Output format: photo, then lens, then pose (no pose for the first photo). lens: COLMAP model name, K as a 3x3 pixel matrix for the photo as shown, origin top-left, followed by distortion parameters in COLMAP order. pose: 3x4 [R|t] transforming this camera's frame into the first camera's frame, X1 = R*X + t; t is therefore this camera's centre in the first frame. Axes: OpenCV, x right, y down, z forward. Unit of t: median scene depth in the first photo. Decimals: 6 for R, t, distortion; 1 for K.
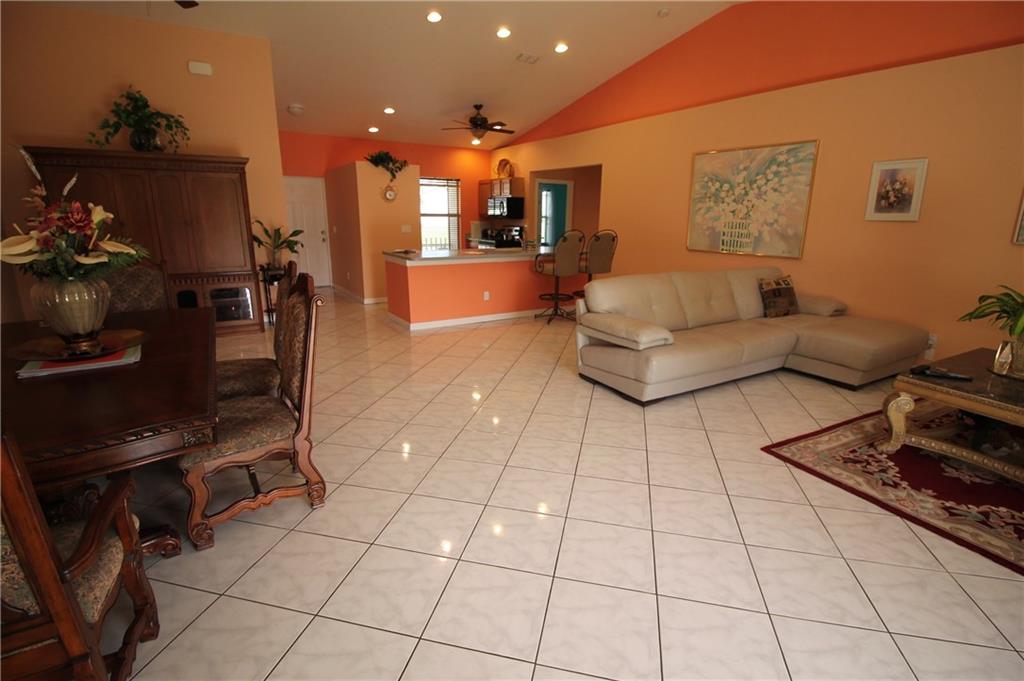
lens RADIAL K [[480.5, 0, 518.2], [0, 480.5, 338.5], [0, 0, 1]] dist [-0.001048, -0.014660]
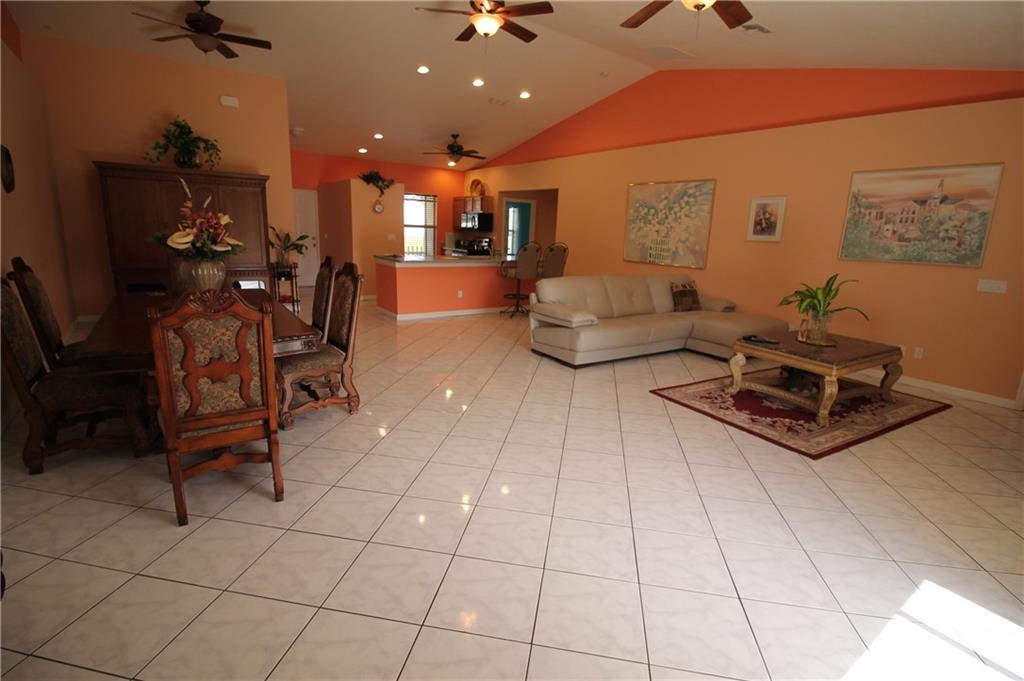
lens RADIAL K [[480.5, 0, 518.2], [0, 480.5, 338.5], [0, 0, 1]] dist [-0.001048, -0.014660]
pose [[0.997674, 0.016203, 0.066217, 0.001537], [-0.014466, 0.999541, -0.026624, 0.065534], [-0.066618, 0.025604, 0.997450, -0.264058]]
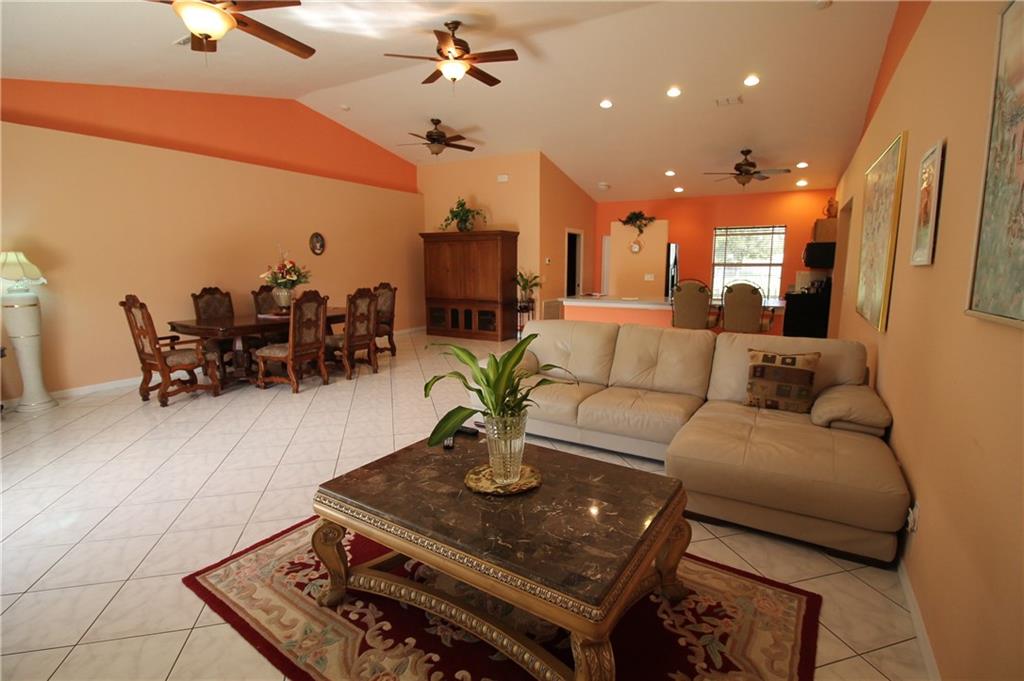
lens RADIAL K [[480.5, 0, 518.2], [0, 480.5, 338.5], [0, 0, 1]] dist [-0.001048, -0.014660]
pose [[0.466329, 0.124394, -0.875821, 0.904112], [-0.213519, 0.976618, 0.025023, -0.079483], [0.858456, 0.175336, 0.481986, 0.346500]]
